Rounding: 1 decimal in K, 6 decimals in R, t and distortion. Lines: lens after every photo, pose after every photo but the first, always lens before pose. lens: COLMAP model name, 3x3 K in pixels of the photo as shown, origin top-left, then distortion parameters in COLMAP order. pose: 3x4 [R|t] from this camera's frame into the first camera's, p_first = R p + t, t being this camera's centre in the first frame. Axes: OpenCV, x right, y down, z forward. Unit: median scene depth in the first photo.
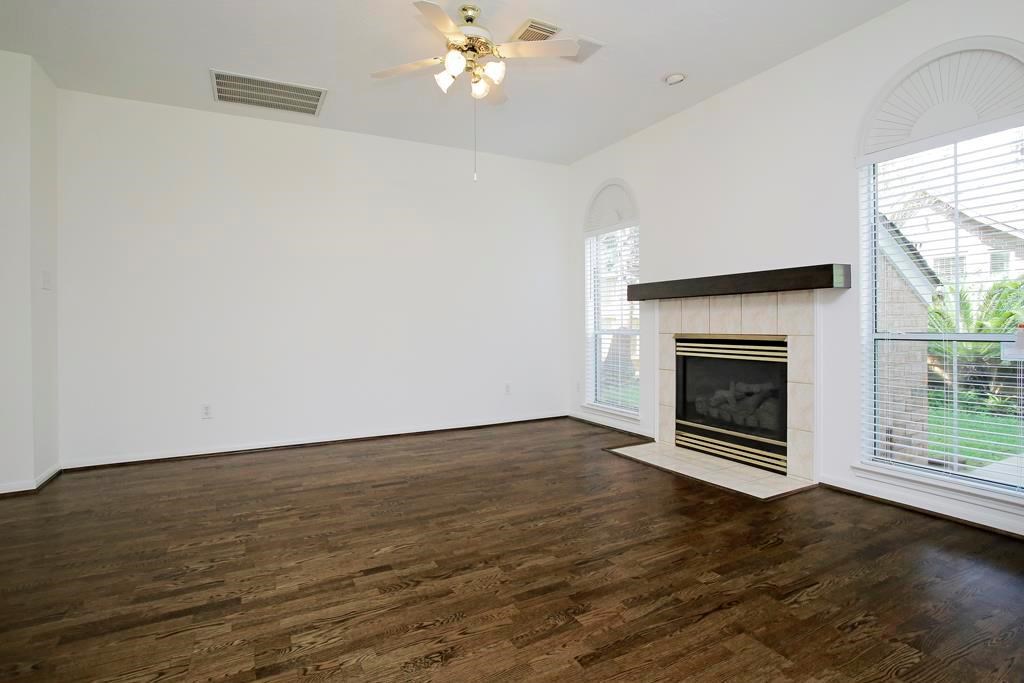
lens RADIAL K [[508.4, 0, 499.7], [0, 508.4, 342.8], [0, 0, 1]] dist [-0.040843, 0.000216]
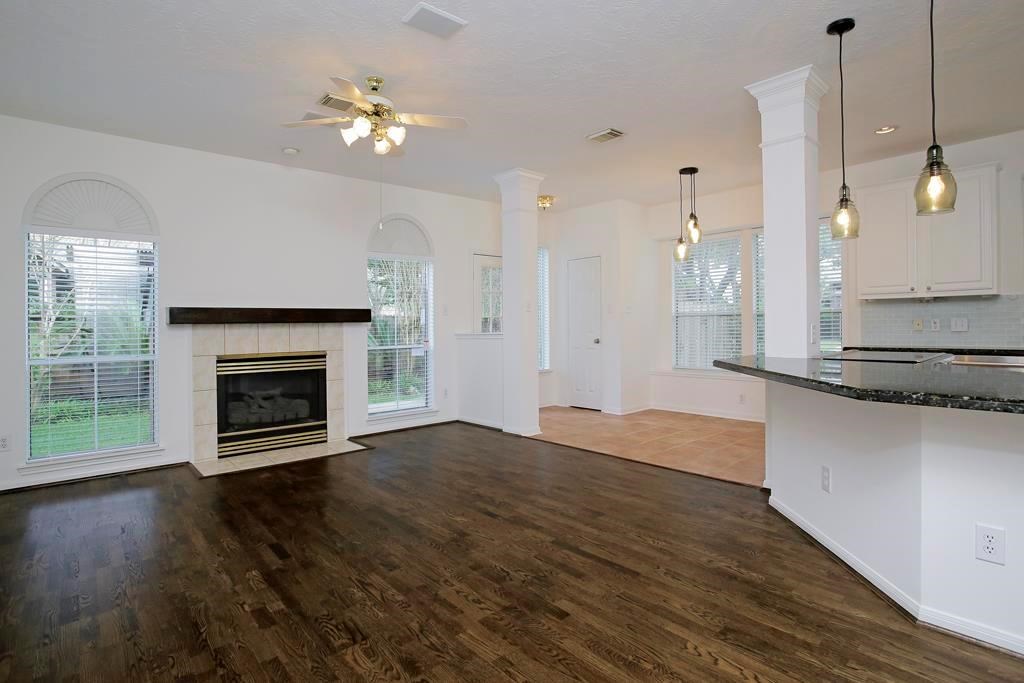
lens RADIAL K [[545.9, 0, 512.0], [0, 545.9, 341.5], [0, 0, 1]] dist [-0.116239, -0.000197]
pose [[-0.283637, -0.004766, 0.958920, -1.263750], [0.054919, 0.998266, 0.021206, -0.050096], [-0.957358, 0.058677, -0.282884, 0.985946]]
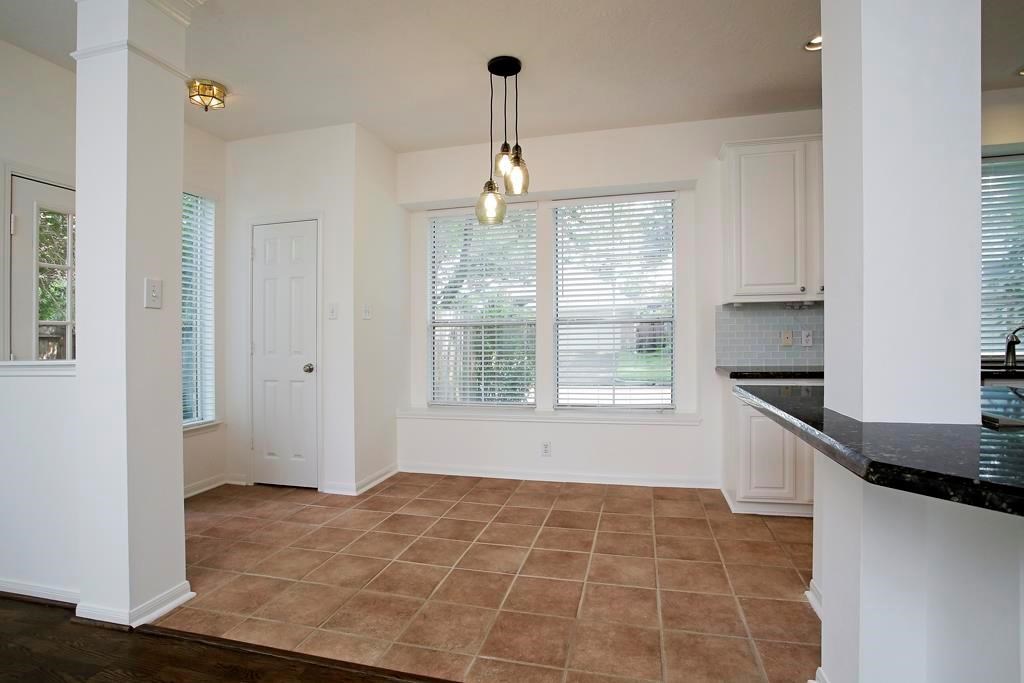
lens RADIAL K [[517.8, 0, 510.0], [0, 517.8, 336.4], [0, 0, 1]] dist [-0.003478, 0.000136]
pose [[-0.771113, 0.029604, 0.636010, -0.292932], [0.047794, 0.998792, 0.011456, -0.049271], [-0.634902, 0.039231, -0.771596, 0.634637]]
